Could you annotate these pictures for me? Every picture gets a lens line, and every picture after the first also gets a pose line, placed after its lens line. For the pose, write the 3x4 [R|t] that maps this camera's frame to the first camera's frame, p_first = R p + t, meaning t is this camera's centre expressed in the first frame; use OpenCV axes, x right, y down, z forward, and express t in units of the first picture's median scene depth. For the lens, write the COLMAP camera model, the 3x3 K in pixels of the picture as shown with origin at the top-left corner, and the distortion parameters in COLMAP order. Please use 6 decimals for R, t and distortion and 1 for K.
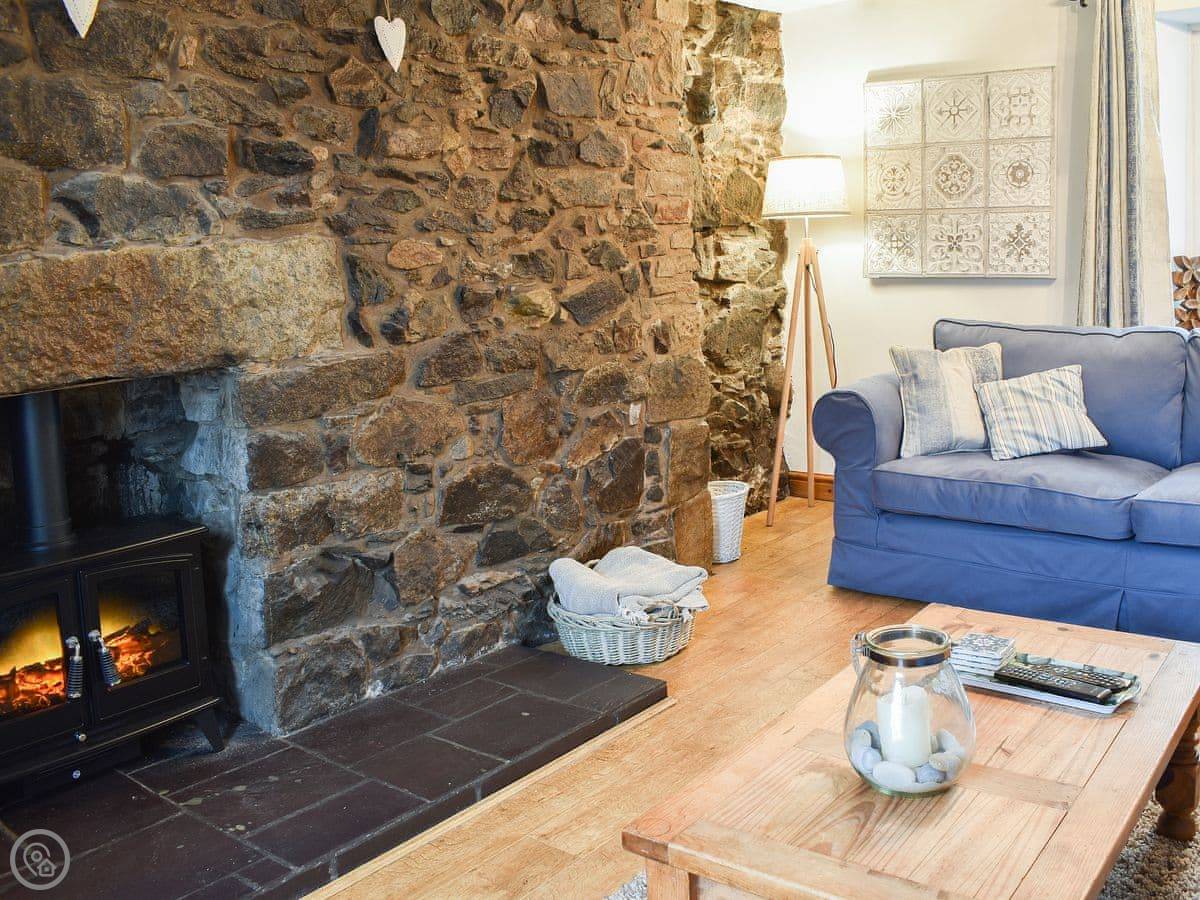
lens RADIAL K [[1109.9, 0, 679.4], [0, 1109.9, 388.2], [0, 0, 1]] dist [-0.122520, 0.004790]
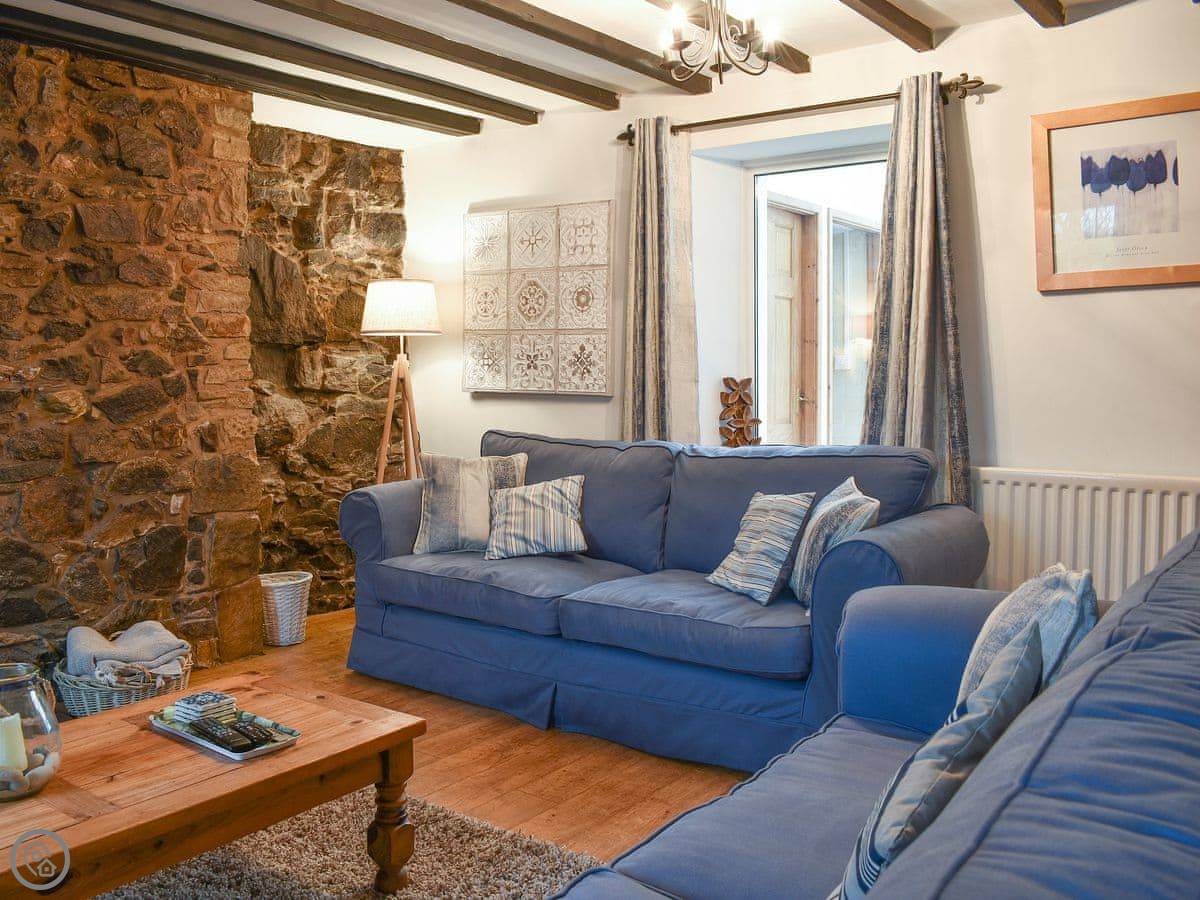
lens RADIAL K [[1097.2, 0, 599.9], [0, 1097.2, 426.4], [0, 0, 1]] dist [-0.115098, 0.008485]
pose [[0.998920, 0.033259, -0.032448, 0.424067], [-0.035502, 0.996832, -0.071178, 0.007077], [0.029978, 0.072253, 0.996936, -0.082480]]
